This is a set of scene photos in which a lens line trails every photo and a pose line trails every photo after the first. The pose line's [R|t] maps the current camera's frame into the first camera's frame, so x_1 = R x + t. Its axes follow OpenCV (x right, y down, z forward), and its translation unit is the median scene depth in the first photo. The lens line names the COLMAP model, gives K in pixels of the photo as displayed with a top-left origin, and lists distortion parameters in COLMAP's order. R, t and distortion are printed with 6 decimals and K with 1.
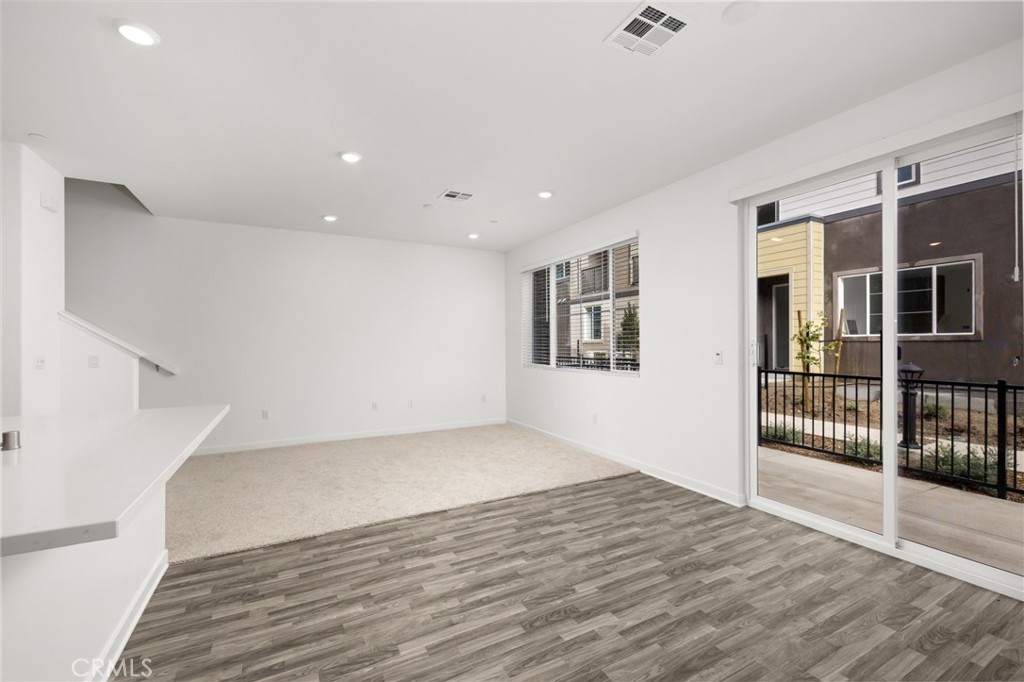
lens RADIAL K [[425.3, 0, 515.5], [0, 425.3, 343.5], [0, 0, 1]] dist [0.000241, -0.000356]
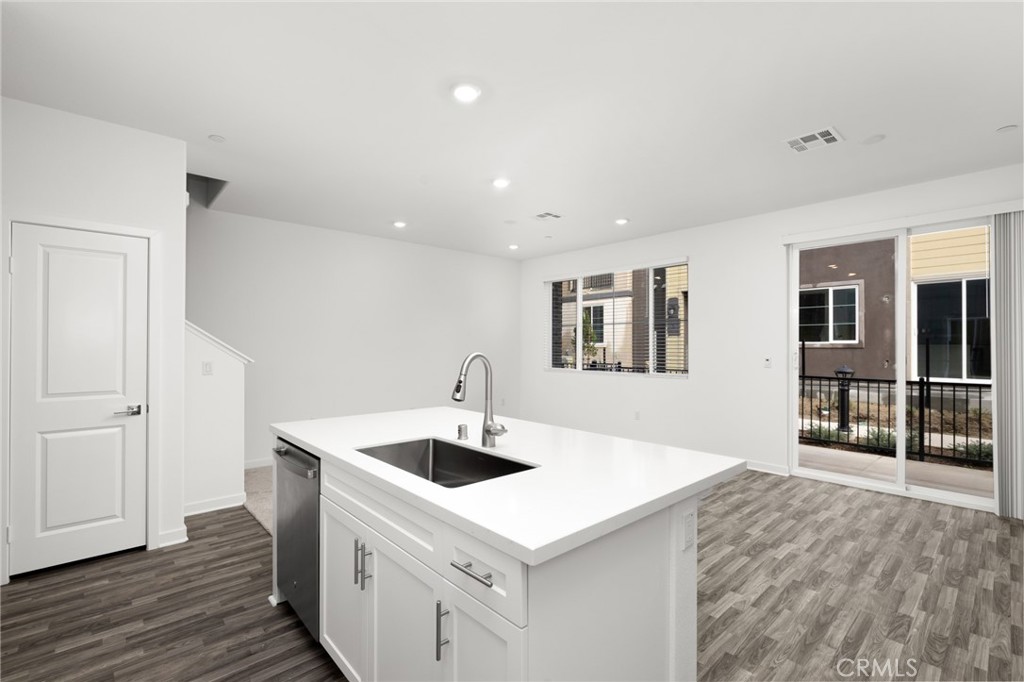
lens RADIAL K [[451.6, 0, 516.0], [0, 451.6, 344.8], [0, 0, 1]] dist [-0.011030, 0.000300]
pose [[0.971178, 0.007048, 0.238249, -0.517616], [-0.005825, 0.999966, -0.005834, -0.006705], [-0.238282, 0.004278, 0.971187, -0.123766]]
